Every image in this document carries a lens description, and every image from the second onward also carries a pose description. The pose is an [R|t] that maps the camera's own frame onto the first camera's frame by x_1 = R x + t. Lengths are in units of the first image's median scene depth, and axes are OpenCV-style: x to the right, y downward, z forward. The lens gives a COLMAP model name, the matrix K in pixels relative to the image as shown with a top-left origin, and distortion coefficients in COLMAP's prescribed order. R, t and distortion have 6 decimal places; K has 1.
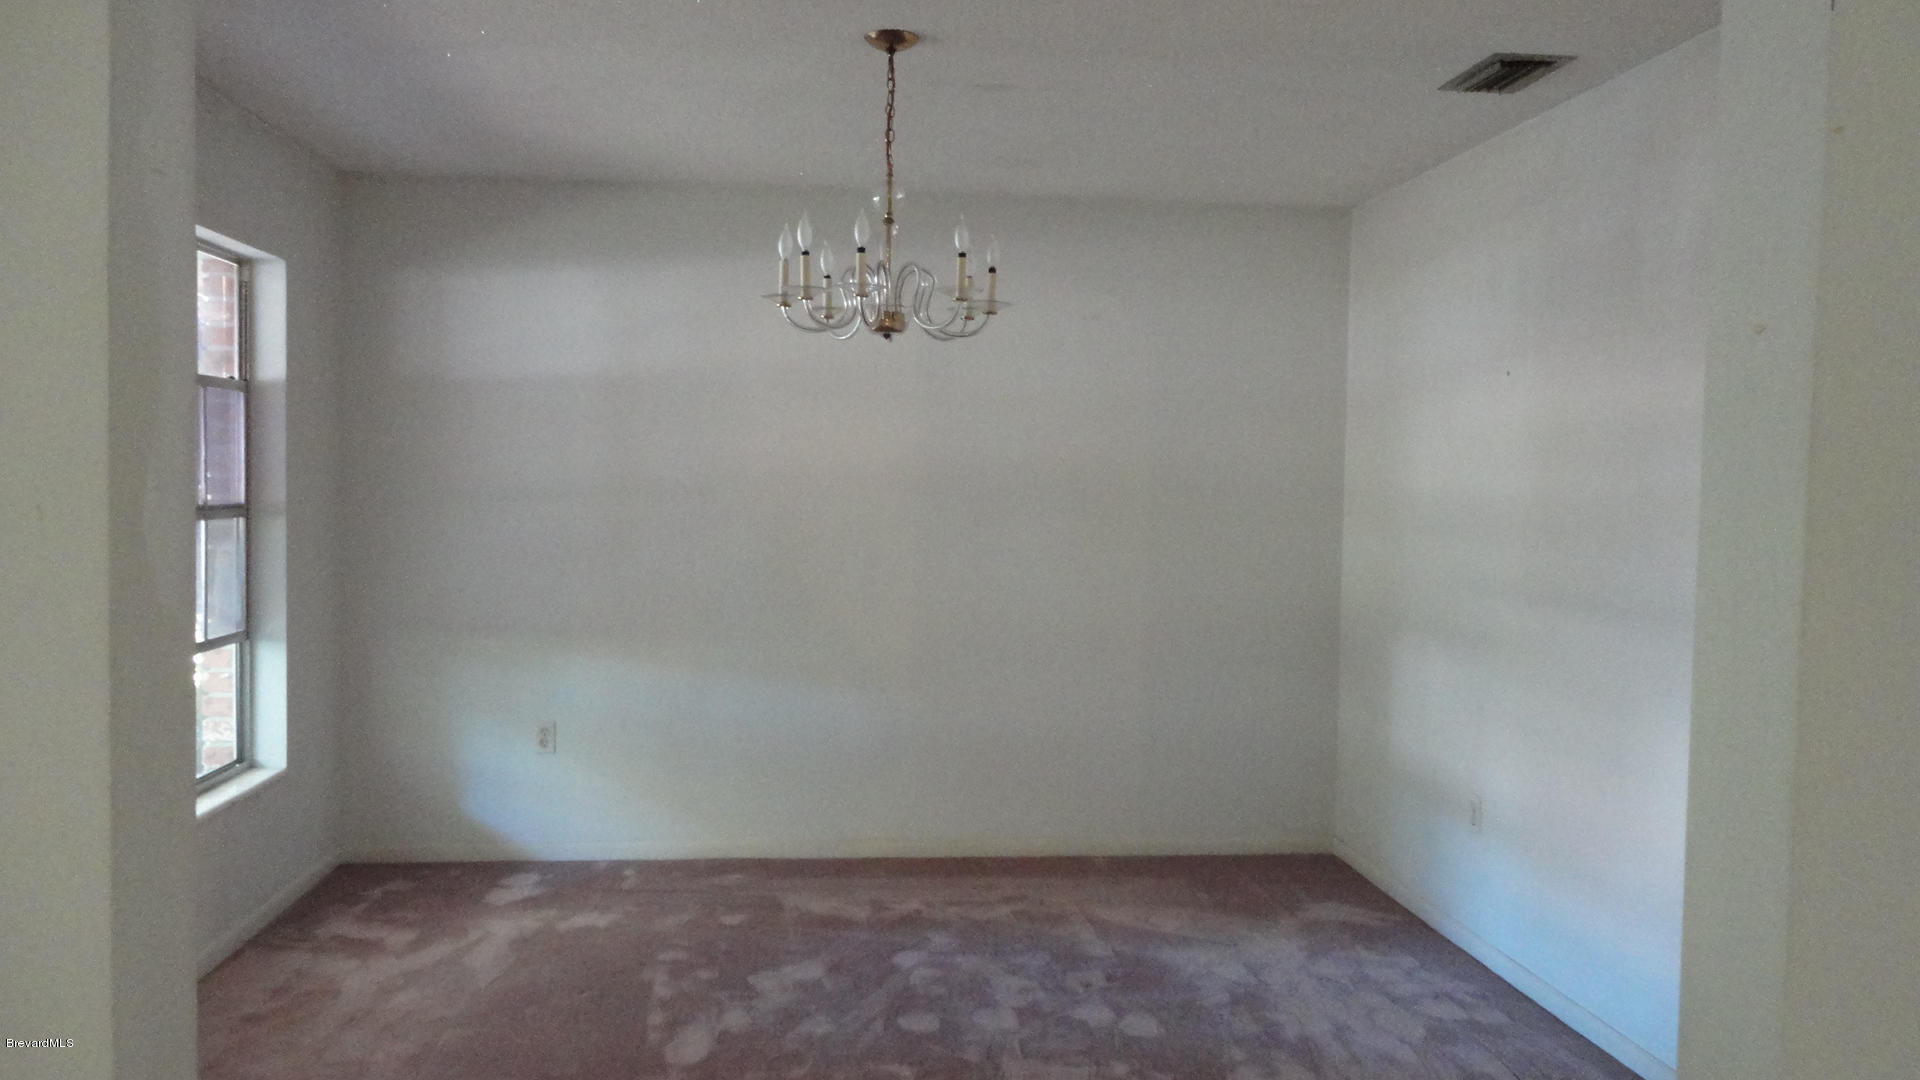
lens RADIAL K [[1428.9, 0, 961.4], [0, 1428.9, 540.2], [0, 0, 1]] dist [0.000366, 0.000466]
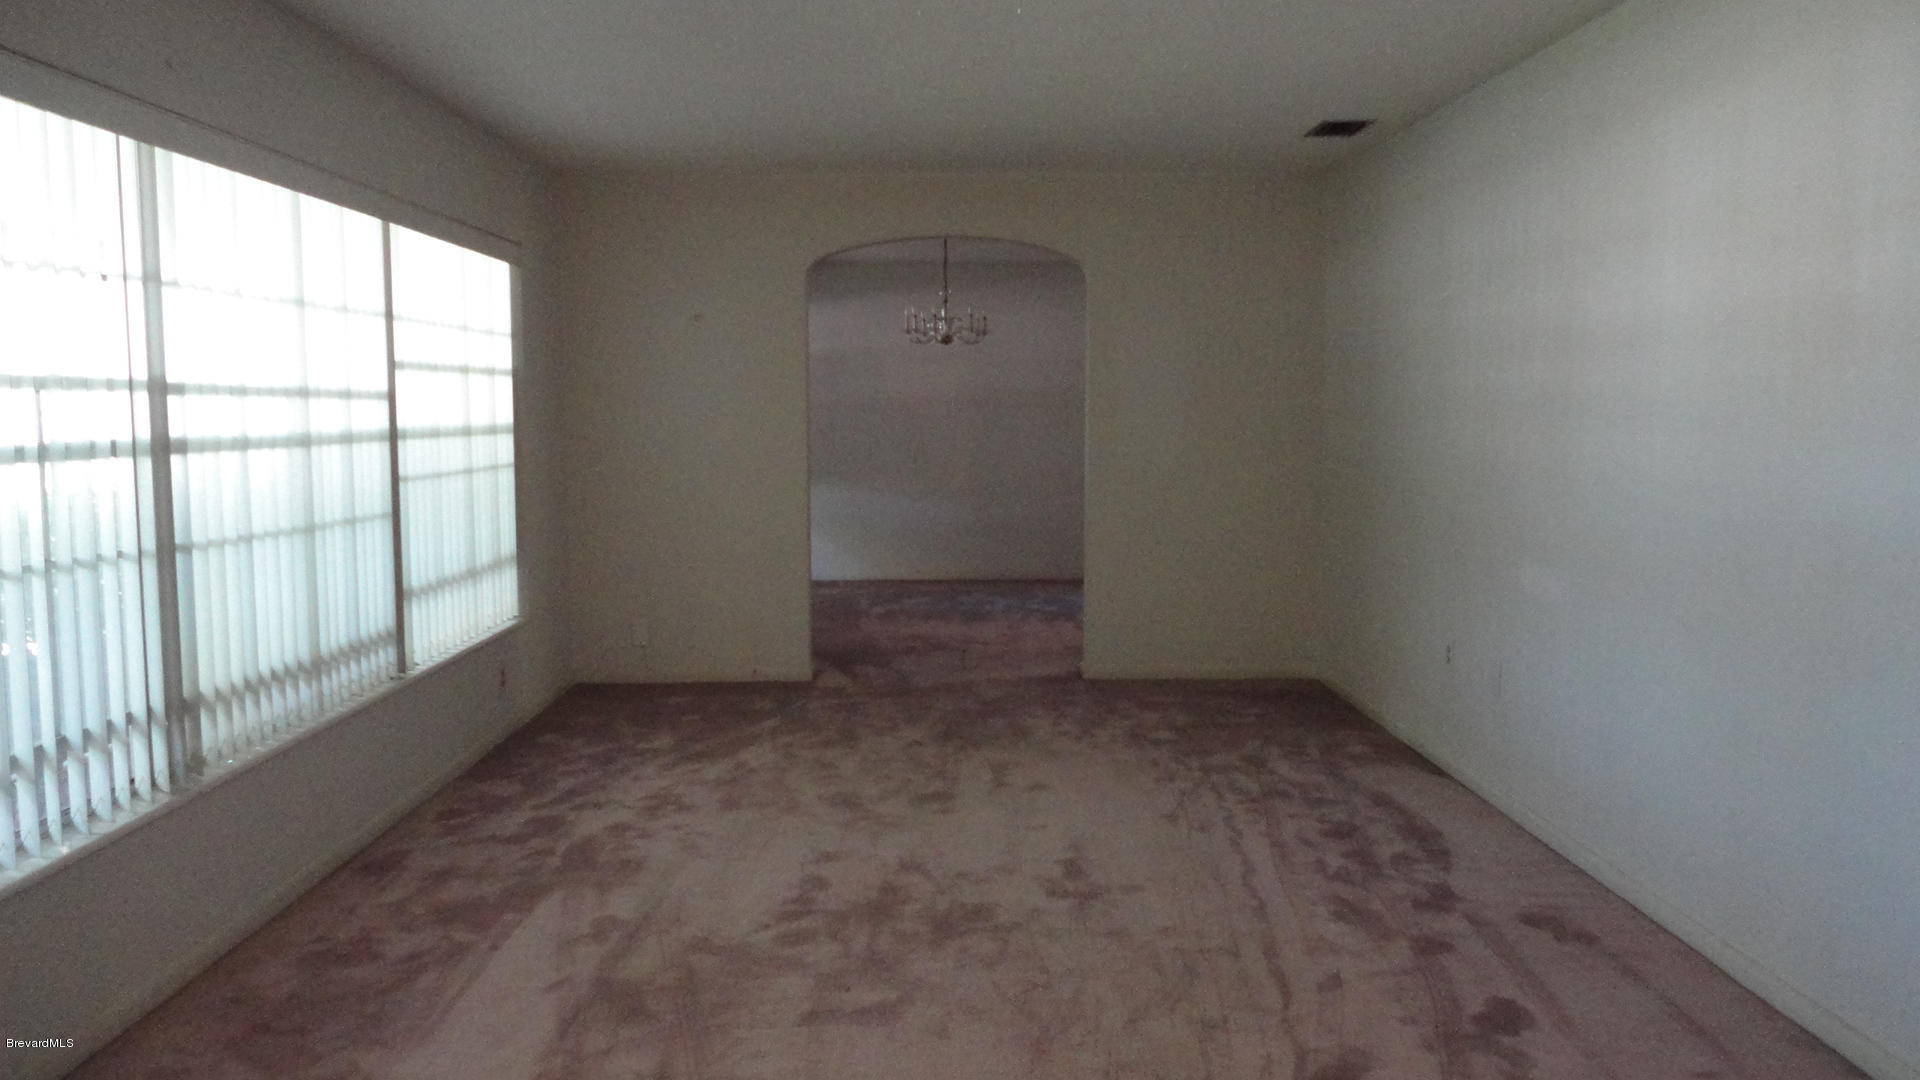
lens RADIAL K [[1428.9, 0, 959.4], [0, 1428.9, 540.2], [0, 0, 1]] dist [0.000366, 0.000466]
pose [[0.997774, -0.016584, -0.064590, 0.138615], [0.020426, 0.998032, 0.059280, 0.062961], [0.063480, -0.060467, 0.996150, -1.664267]]
